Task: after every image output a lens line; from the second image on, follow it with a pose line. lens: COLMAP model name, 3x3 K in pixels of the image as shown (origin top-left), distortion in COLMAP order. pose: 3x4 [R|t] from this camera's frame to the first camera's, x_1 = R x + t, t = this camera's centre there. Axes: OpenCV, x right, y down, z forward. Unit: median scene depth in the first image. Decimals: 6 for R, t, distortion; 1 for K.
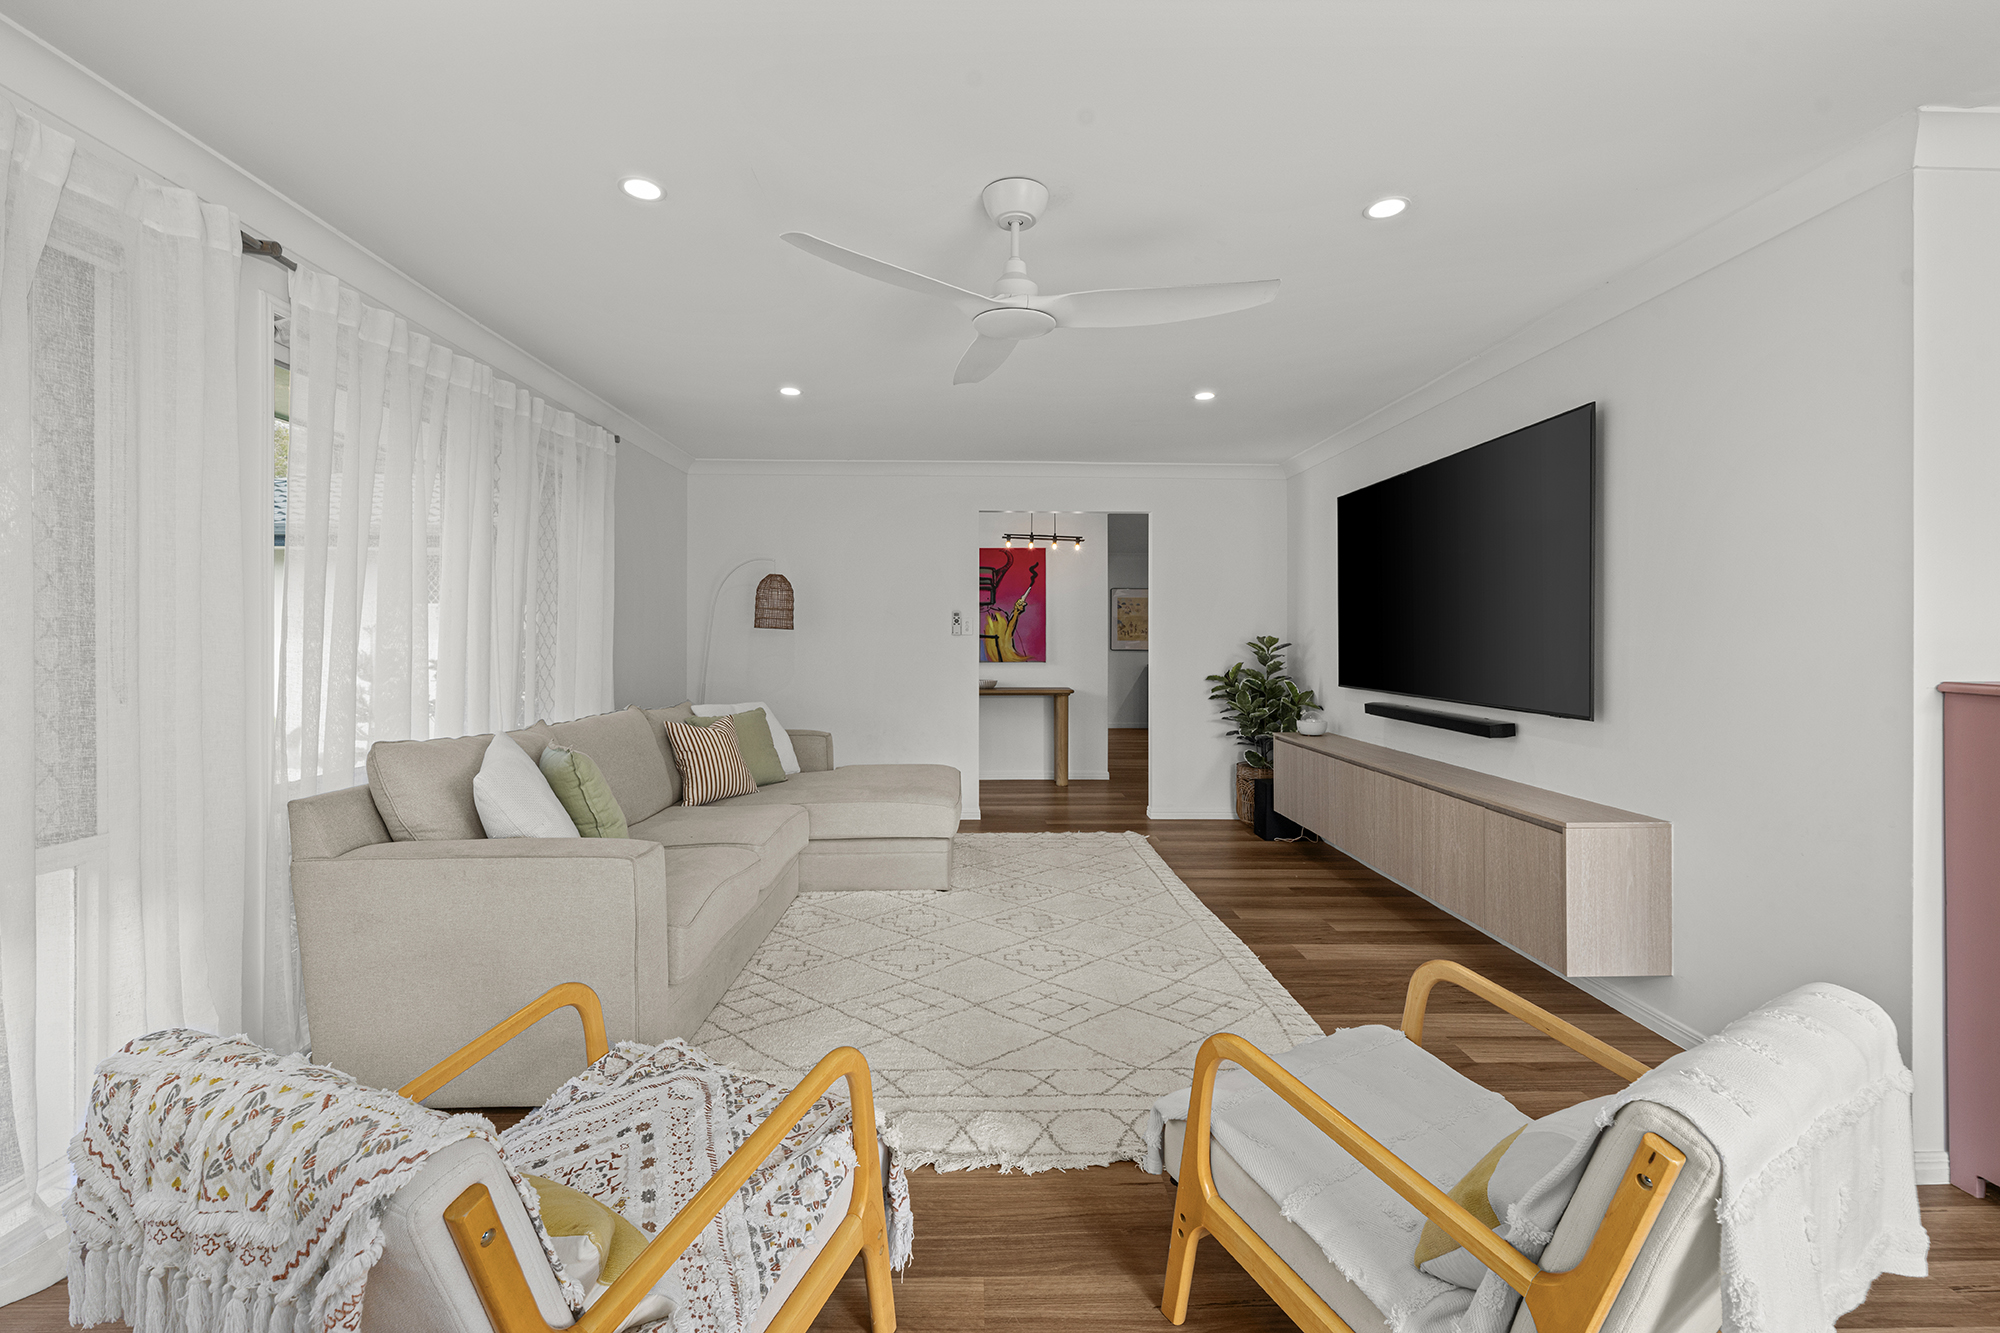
lens RADIAL K [[808.8, 0, 994.7], [0, 808.8, 649.5], [0, 0, 1]] dist [0.001291, 0.000340]
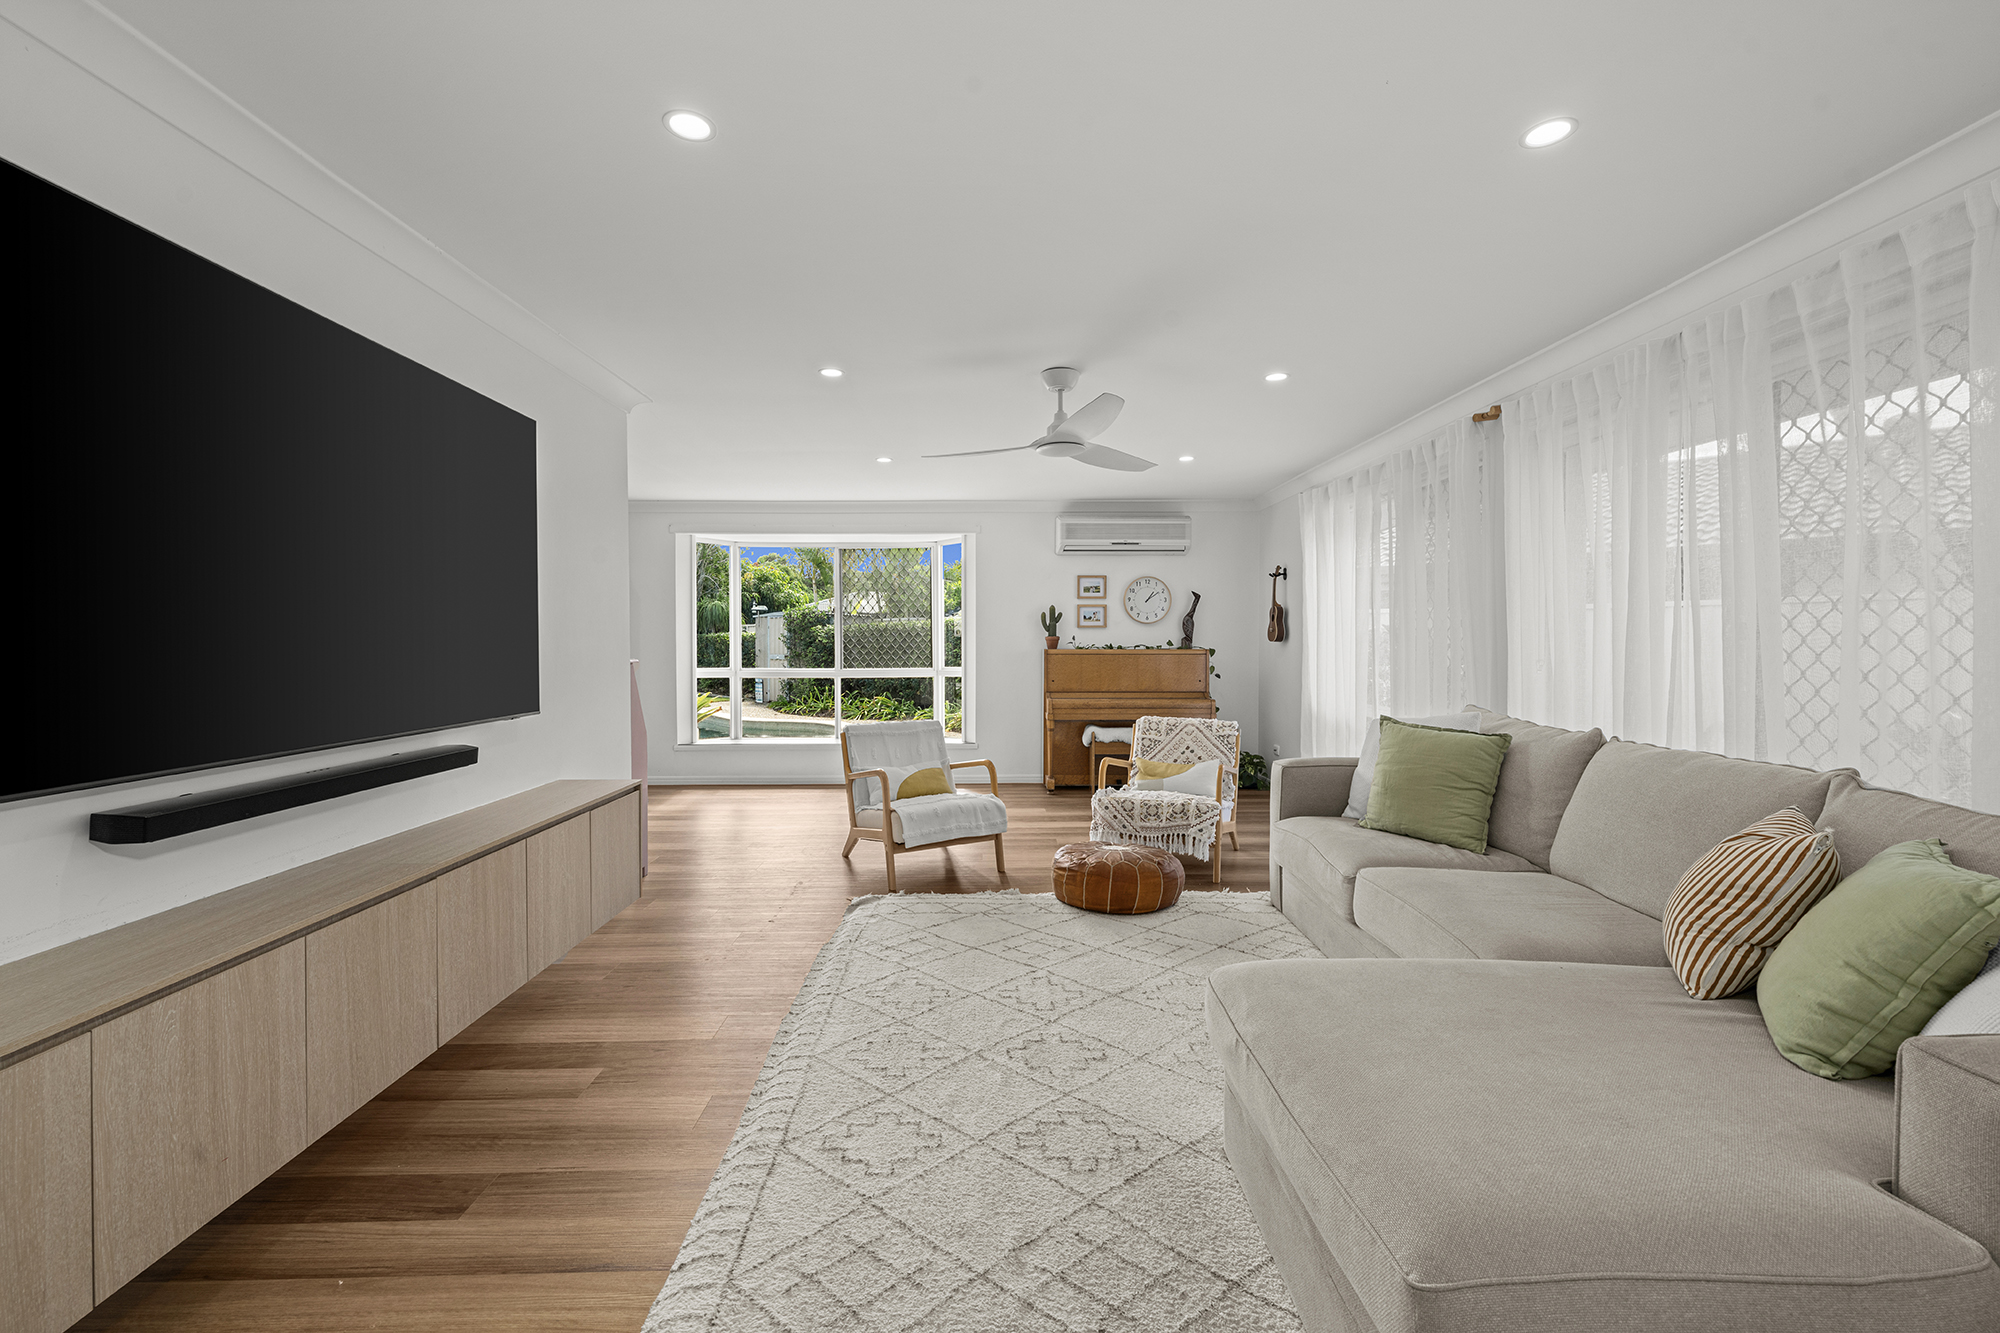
lens RADIAL K [[820.2, 0, 997.5], [0, 820.2, 638.3], [0, 0, 1]] dist [0.000532, 0.000181]
pose [[-0.999948, 0.000190, 0.010189, 0.088889], [0.000288, 0.999953, 0.009678, -0.020373], [-0.010186, 0.009680, -0.999901, 1.741265]]
